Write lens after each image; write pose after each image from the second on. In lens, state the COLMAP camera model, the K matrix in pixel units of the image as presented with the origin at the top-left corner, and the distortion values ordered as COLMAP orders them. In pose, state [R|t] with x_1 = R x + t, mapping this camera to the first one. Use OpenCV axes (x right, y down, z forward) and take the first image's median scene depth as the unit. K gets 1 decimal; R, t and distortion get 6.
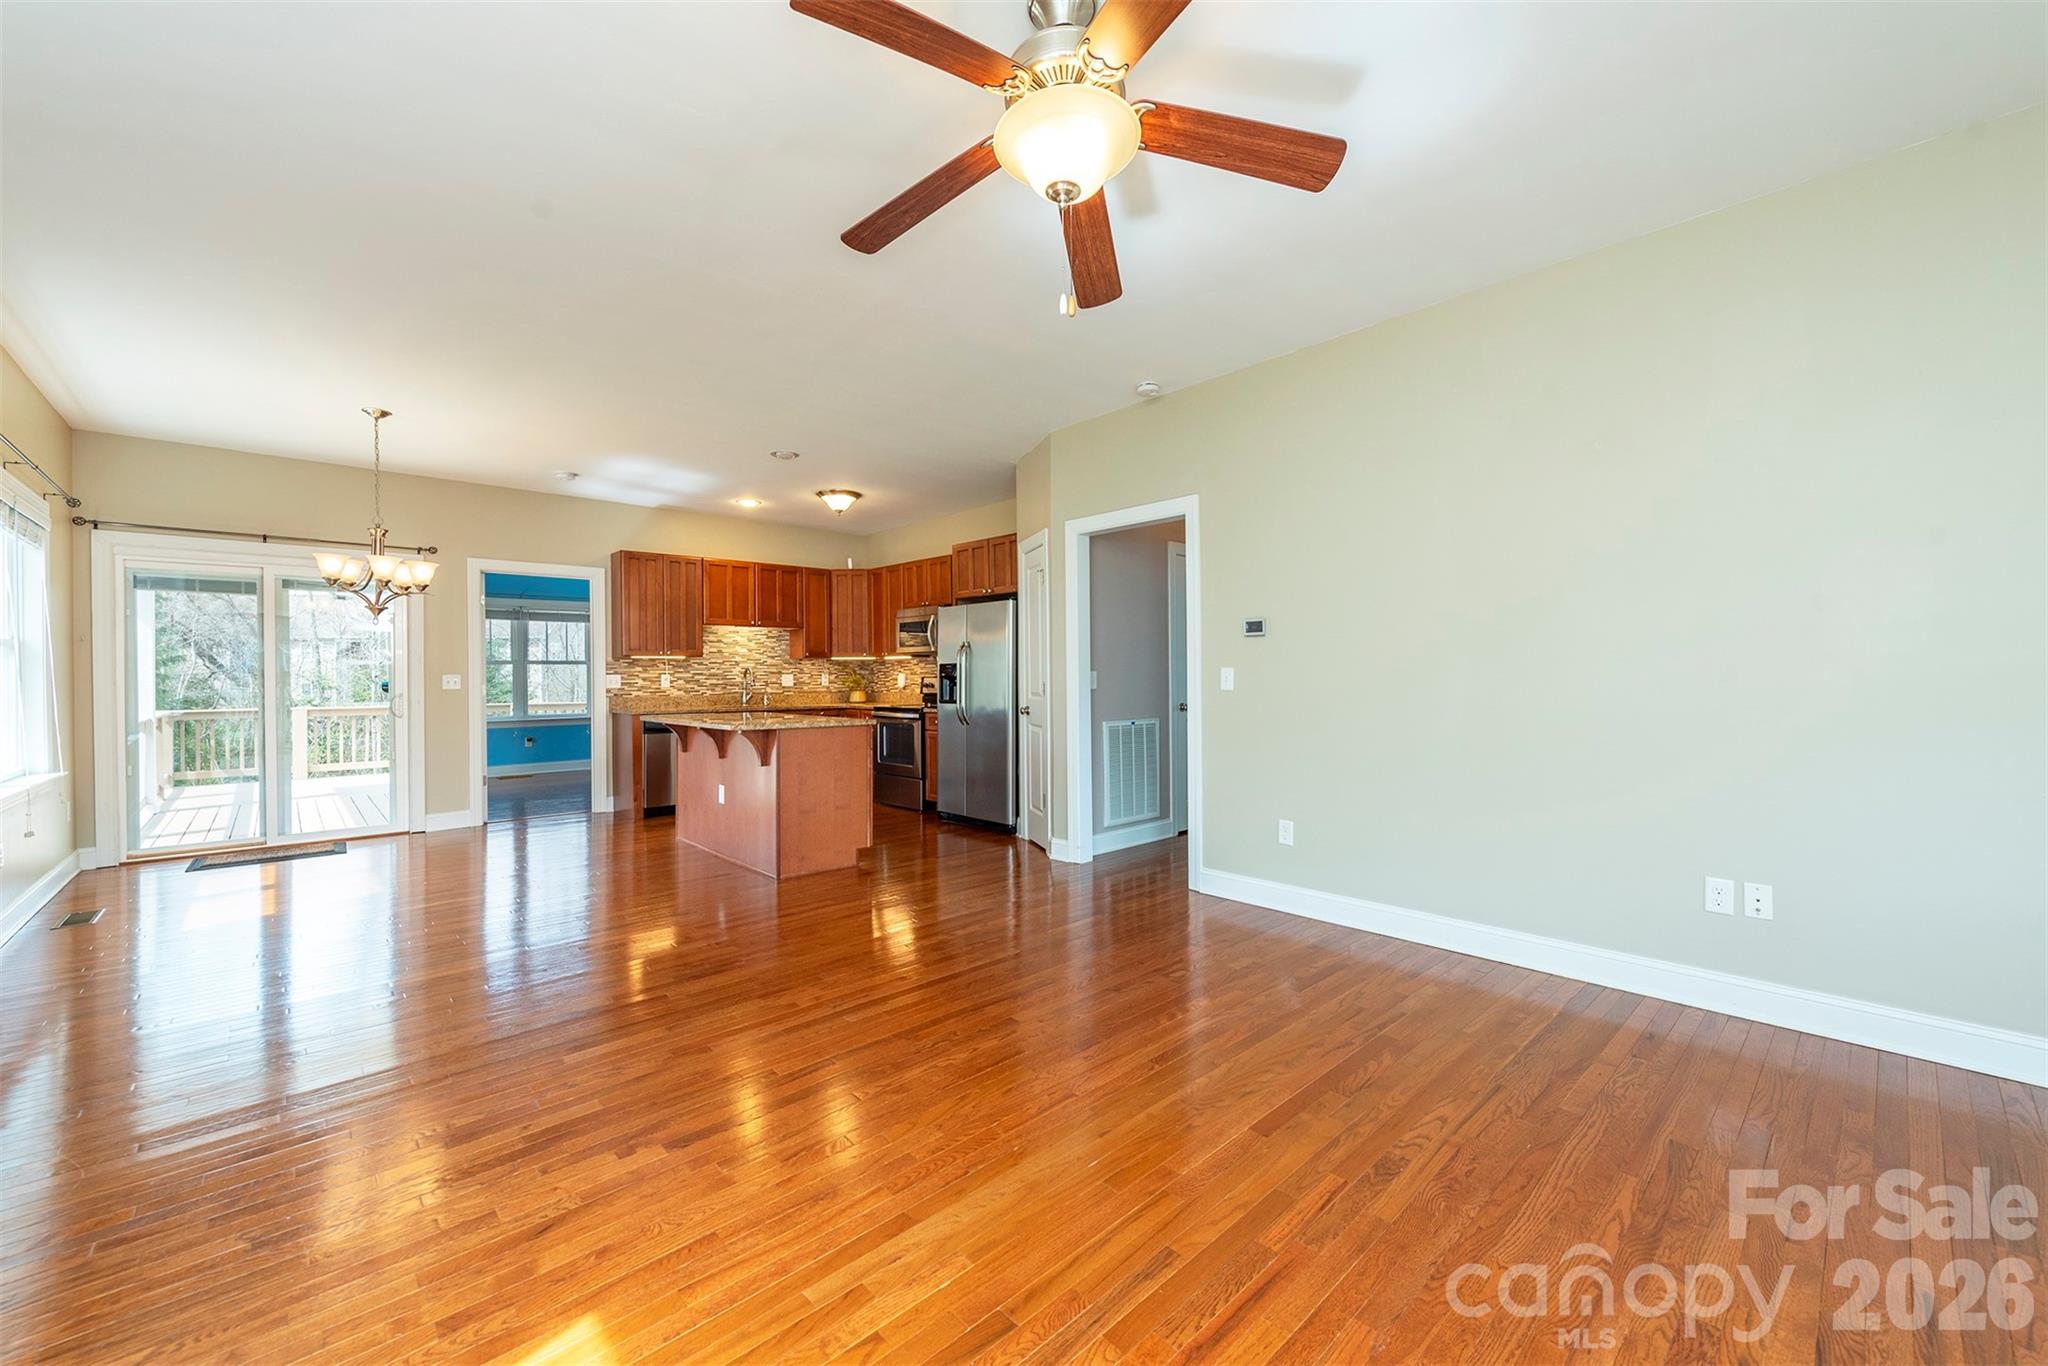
lens RADIAL K [[814.1, 0, 1026.4], [0, 814.1, 679.2], [0, 0, 1]] dist [0.012685, 0.000341]
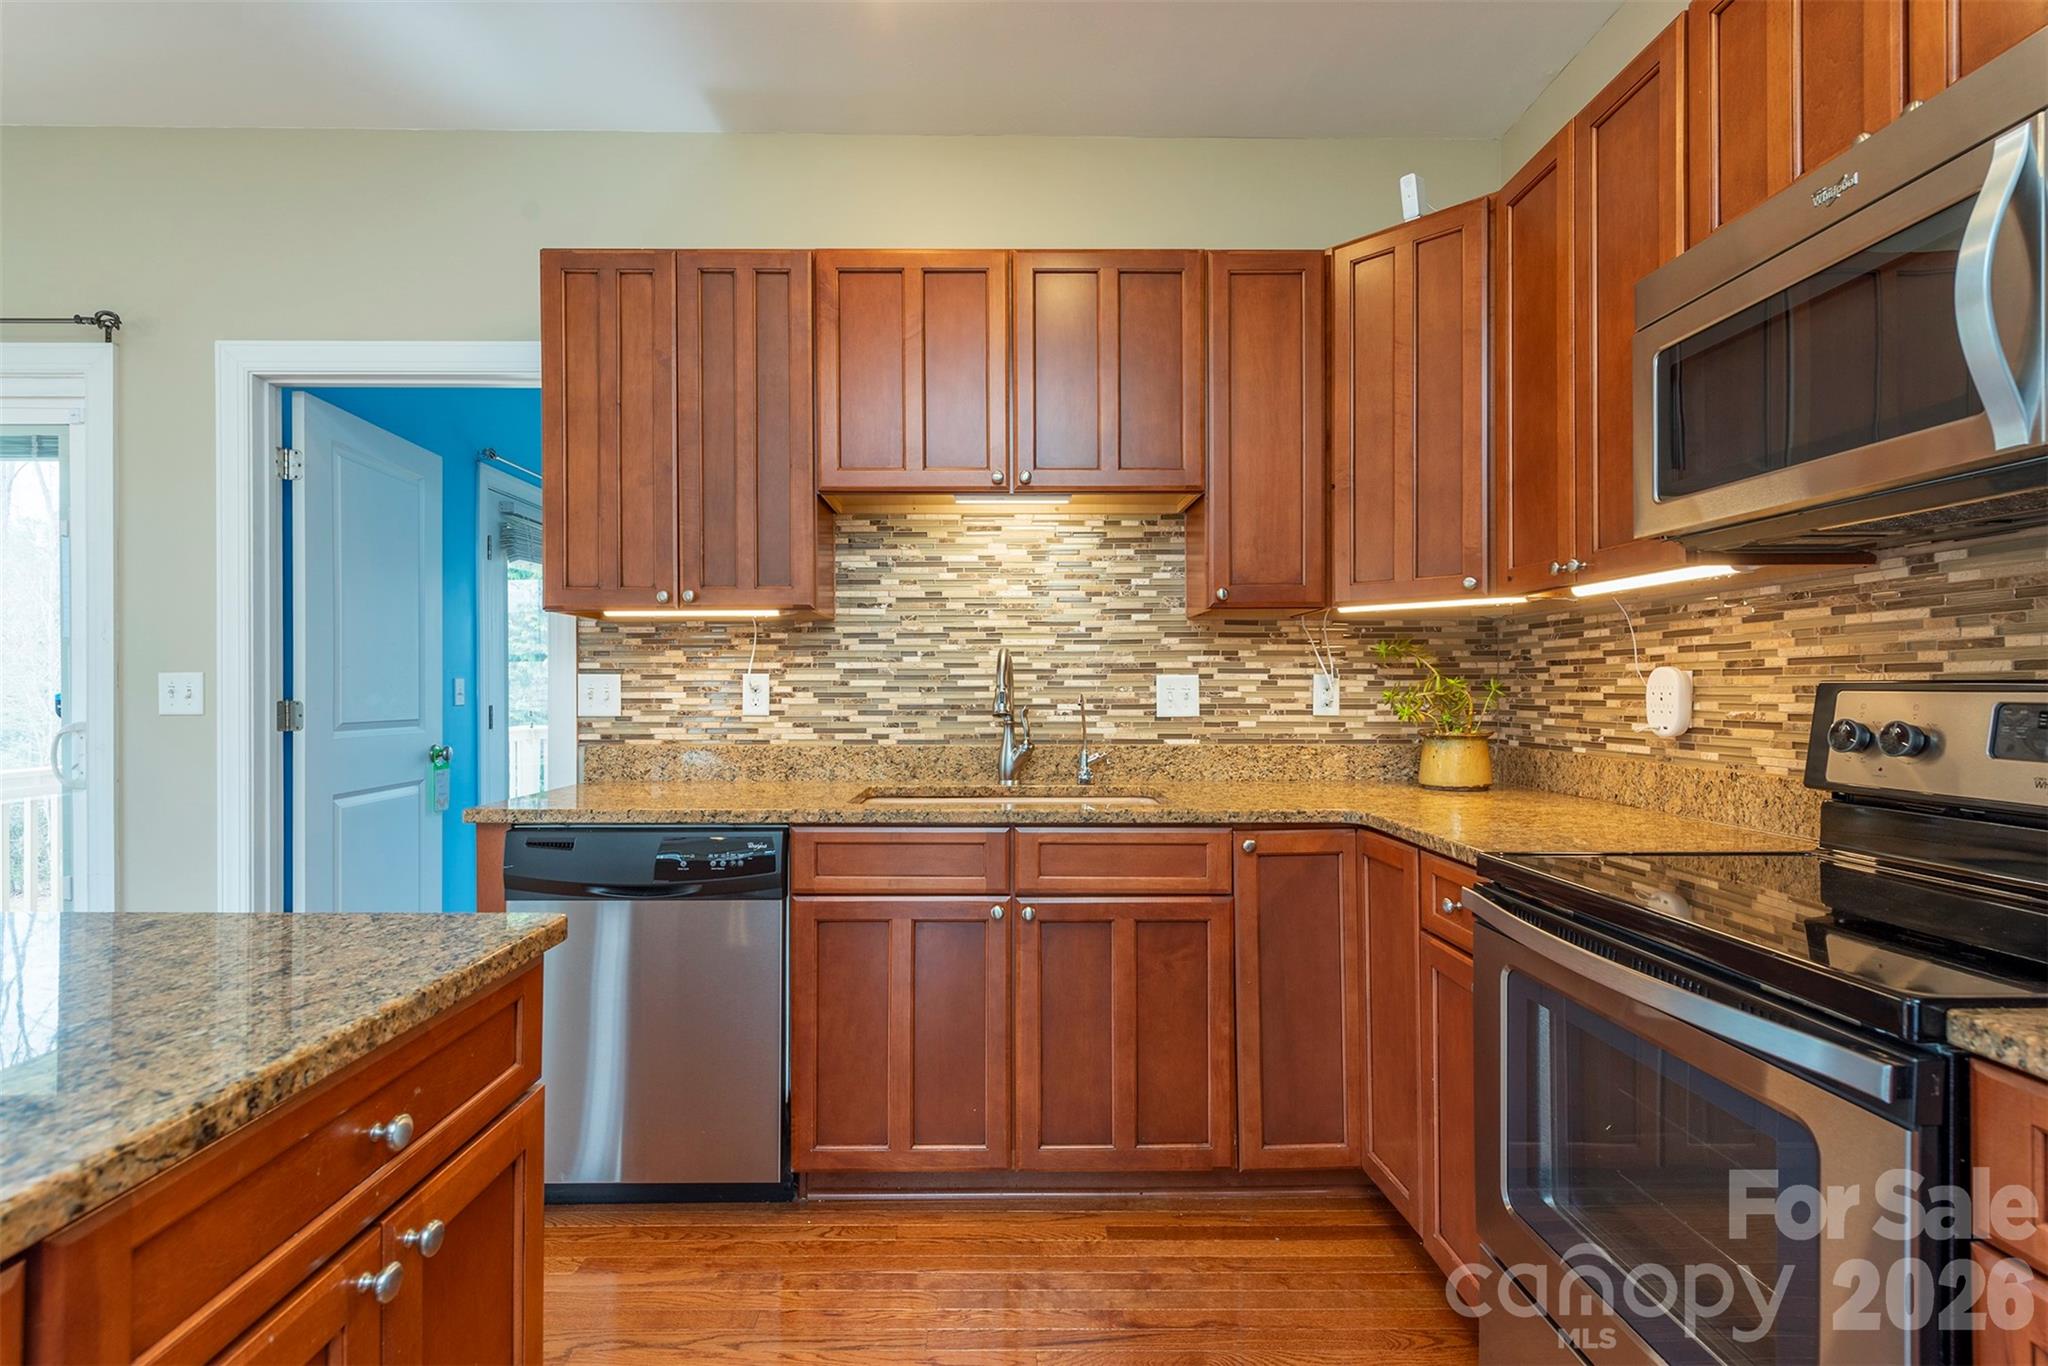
lens RADIAL K [[967.4, 0, 1011.3], [0, 967.4, 678.3], [0, 0, 1]] dist [0.000235, -0.000920]
pose [[0.742417, -0.001398, -0.669937, -0.128898], [-0.006327, 0.999939, -0.009098, -0.001390], [0.669908, 0.010994, 0.742362, 0.809124]]
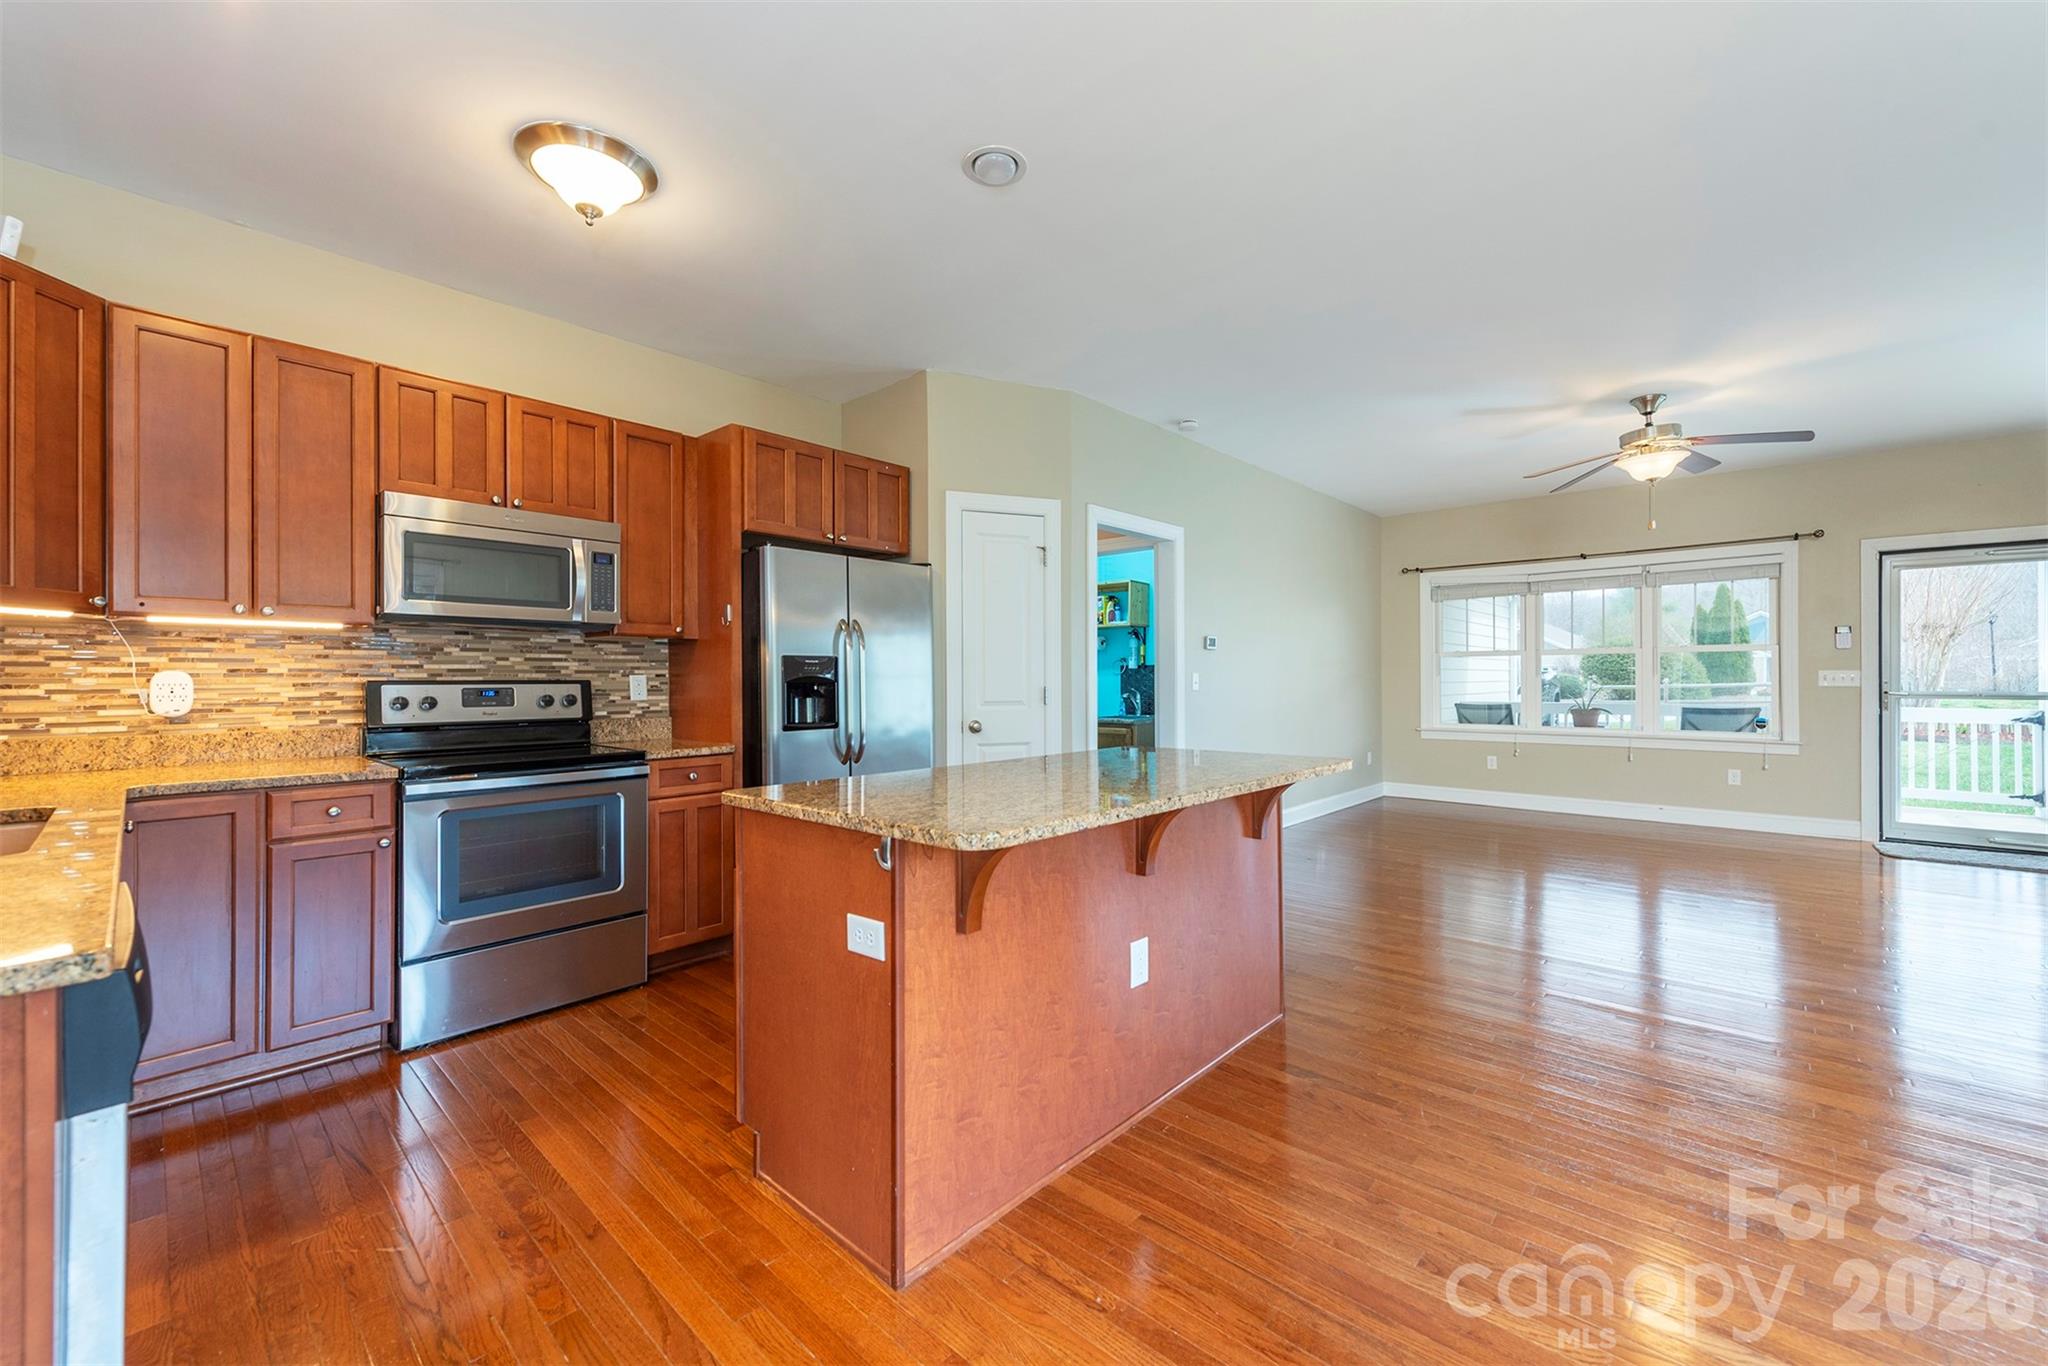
lens RADIAL K [[814.1, 0, 1026.4], [0, 814.1, 679.2], [0, 0, 1]] dist [0.012685, 0.000341]
pose [[-0.090860, 0.001003, 0.995863, -0.570582], [0.004878, 0.999988, -0.000562, -0.002757], [-0.995852, 0.004806, -0.090864, 0.797658]]
